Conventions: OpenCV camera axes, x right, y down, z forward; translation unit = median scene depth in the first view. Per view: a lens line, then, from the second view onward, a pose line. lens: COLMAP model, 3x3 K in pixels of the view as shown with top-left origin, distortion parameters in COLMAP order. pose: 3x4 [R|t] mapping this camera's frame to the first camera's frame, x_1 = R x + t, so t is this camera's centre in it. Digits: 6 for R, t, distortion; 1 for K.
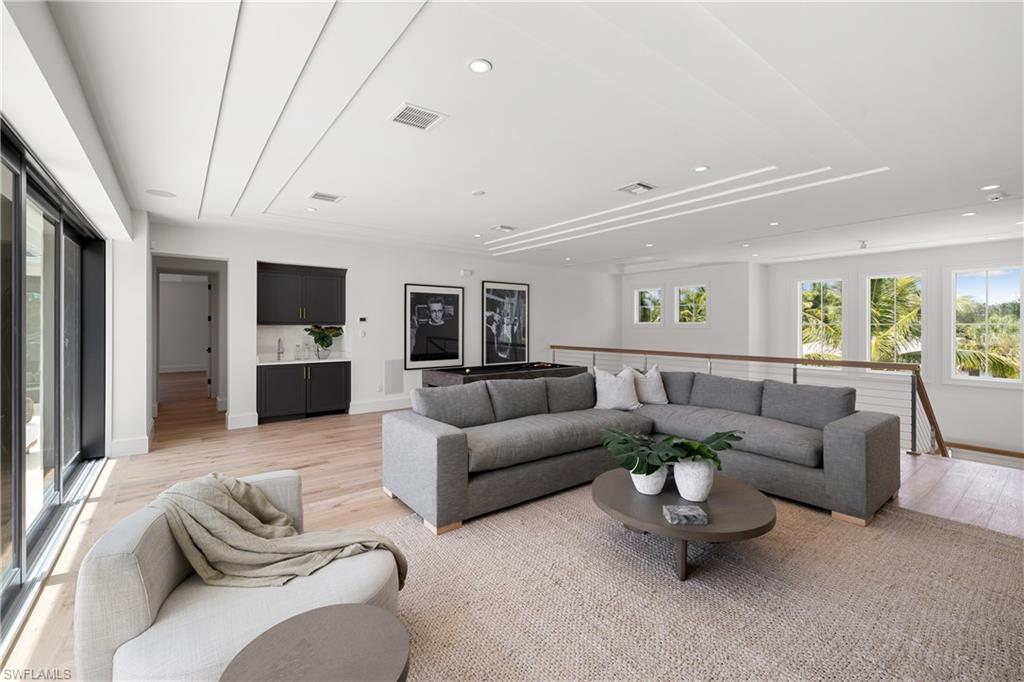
lens RADIAL K [[433.3, 0, 509.7], [0, 433.3, 324.0], [0, 0, 1]] dist [-0.002219, 0.001638]
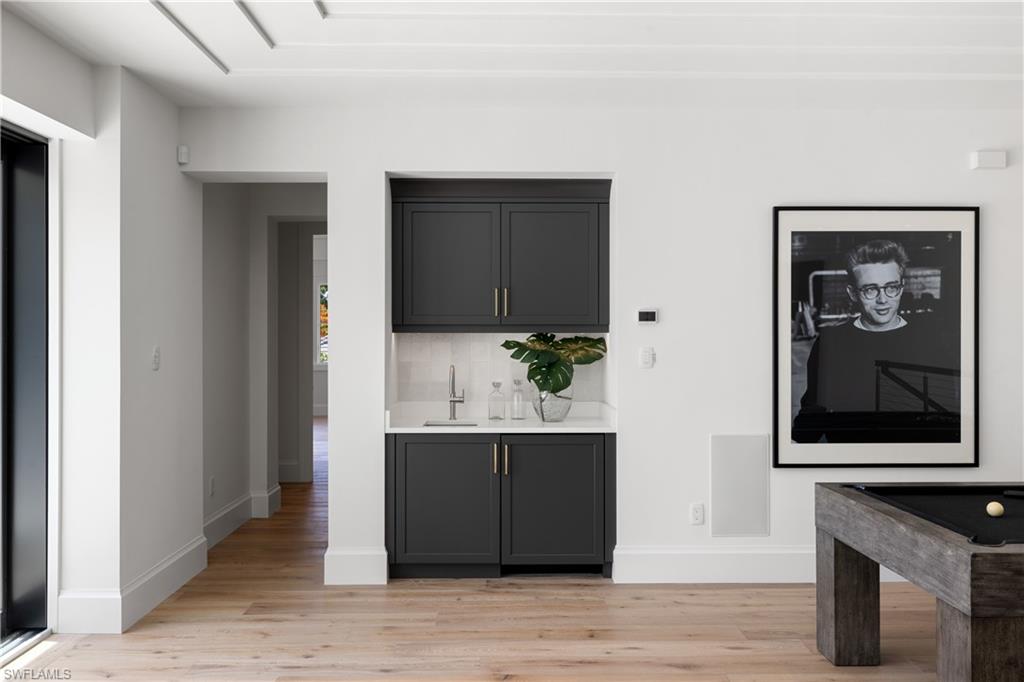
lens RADIAL K [[771.7, 0, 516.3], [0, 771.7, 336.5], [0, 0, 1]] dist [-0.009620, 0.004483]
pose [[0.801254, 0.002397, -0.598320, -0.049291], [0.003370, 0.999958, 0.008519, 0.000122], [0.598315, -0.008842, 0.801212, 0.426205]]
